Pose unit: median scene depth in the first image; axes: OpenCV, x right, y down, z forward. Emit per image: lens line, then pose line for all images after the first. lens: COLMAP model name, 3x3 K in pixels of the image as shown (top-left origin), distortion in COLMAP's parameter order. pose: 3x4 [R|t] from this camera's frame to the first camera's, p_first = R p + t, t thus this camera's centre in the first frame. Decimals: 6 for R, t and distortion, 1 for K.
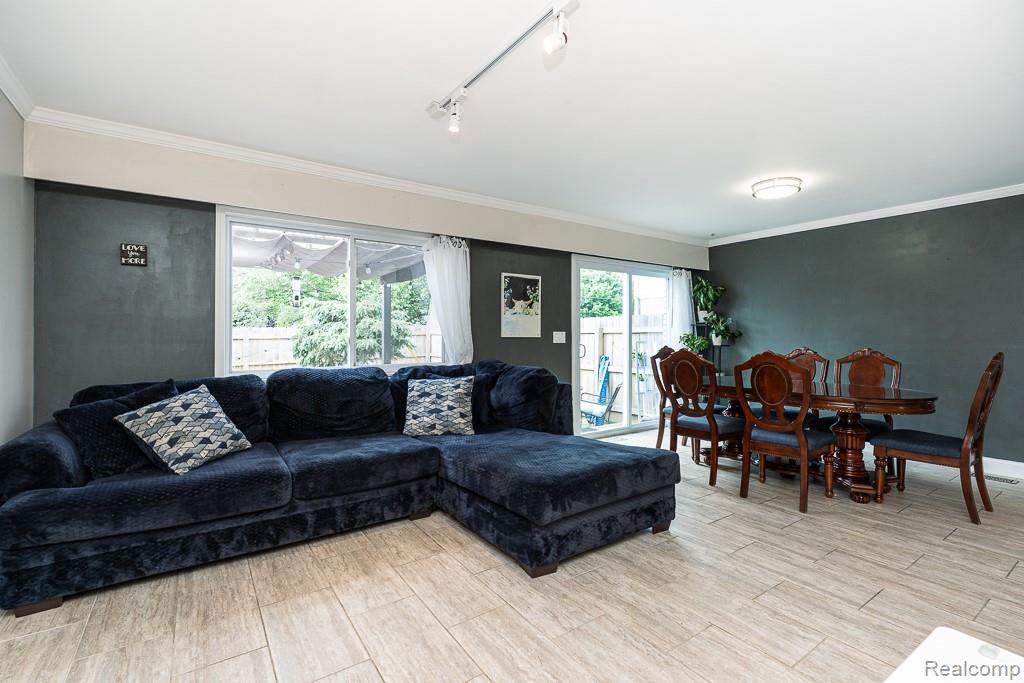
lens RADIAL K [[459.1, 0, 513.4], [0, 459.1, 336.9], [0, 0, 1]] dist [-0.005490, 0.001070]
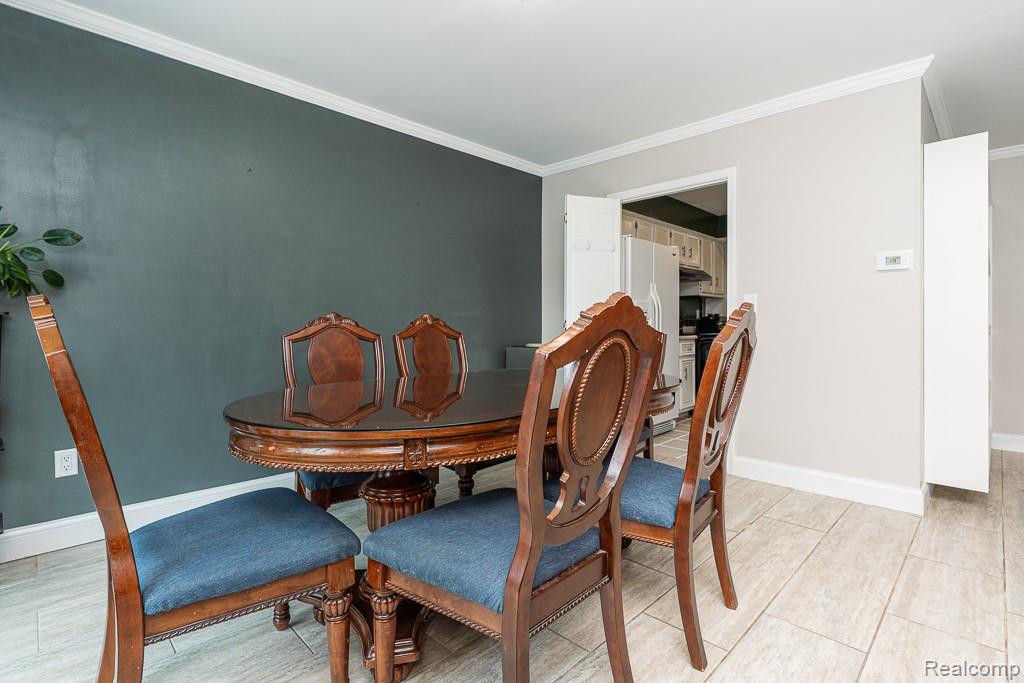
lens RADIAL K [[485.0, 0, 512.6], [0, 485.0, 323.7], [0, 0, 1]] dist [-0.001627, 0.000128]
pose [[-0.176672, -0.002774, 0.984266, 0.081574], [0.003106, 0.999989, 0.003376, 0.033543], [-0.984265, 0.003654, -0.176662, 0.923345]]
